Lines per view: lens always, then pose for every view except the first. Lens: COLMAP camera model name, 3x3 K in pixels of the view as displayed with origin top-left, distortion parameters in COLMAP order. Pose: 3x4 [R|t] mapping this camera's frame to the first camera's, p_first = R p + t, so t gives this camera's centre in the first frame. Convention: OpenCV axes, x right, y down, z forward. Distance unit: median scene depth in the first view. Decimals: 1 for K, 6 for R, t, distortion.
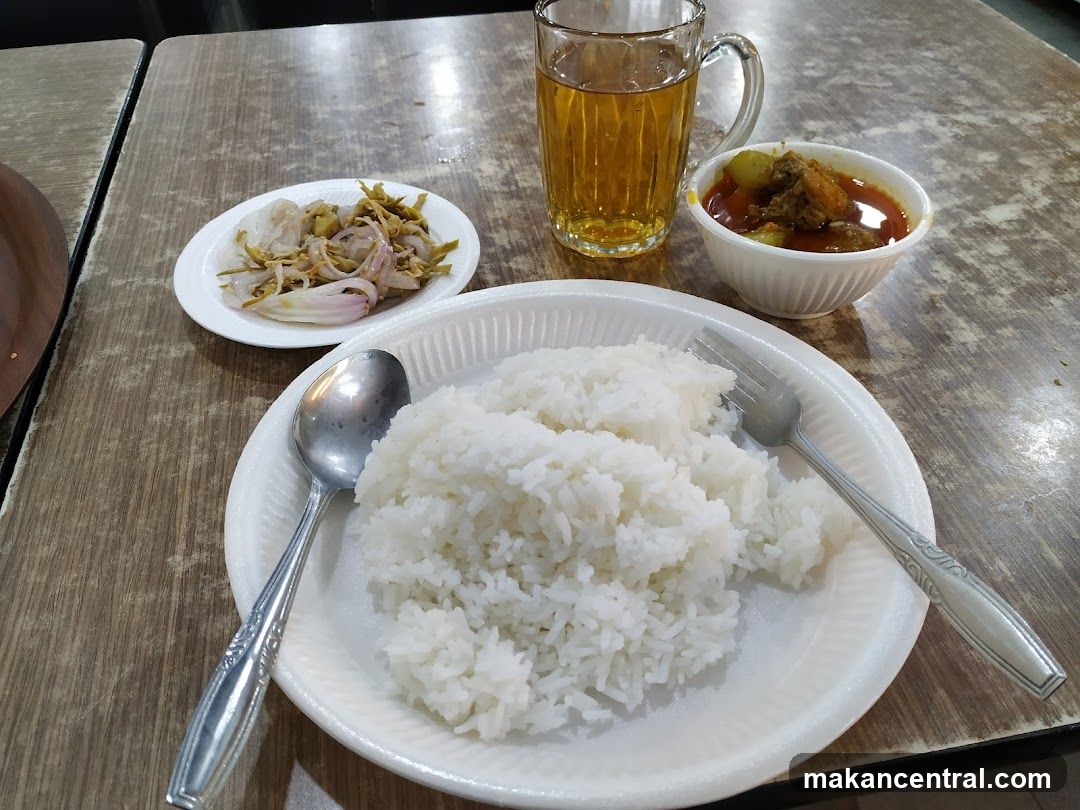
lens RADIAL K [[863.0, 0, 540.0], [0, 863.0, 405.0], [0, 0, 1]] dist [0.041169, -0.076545]
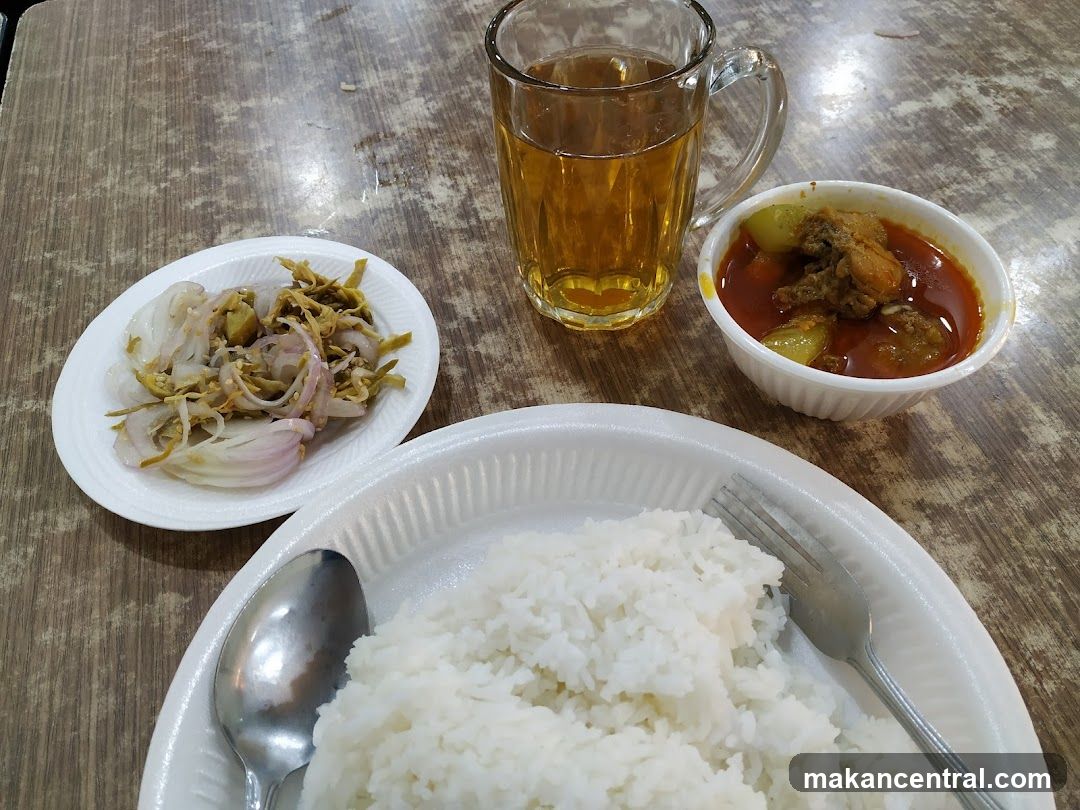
lens RADIAL K [[863.0, 0, 540.0], [0, 863.0, 405.0], [0, 0, 1]] dist [0.041169, -0.076545]
pose [[0.997381, -0.067421, 0.026194, -0.001266], [0.062604, 0.986049, 0.154234, -0.227150], [-0.036227, -0.152190, 0.987687, 0.189979]]
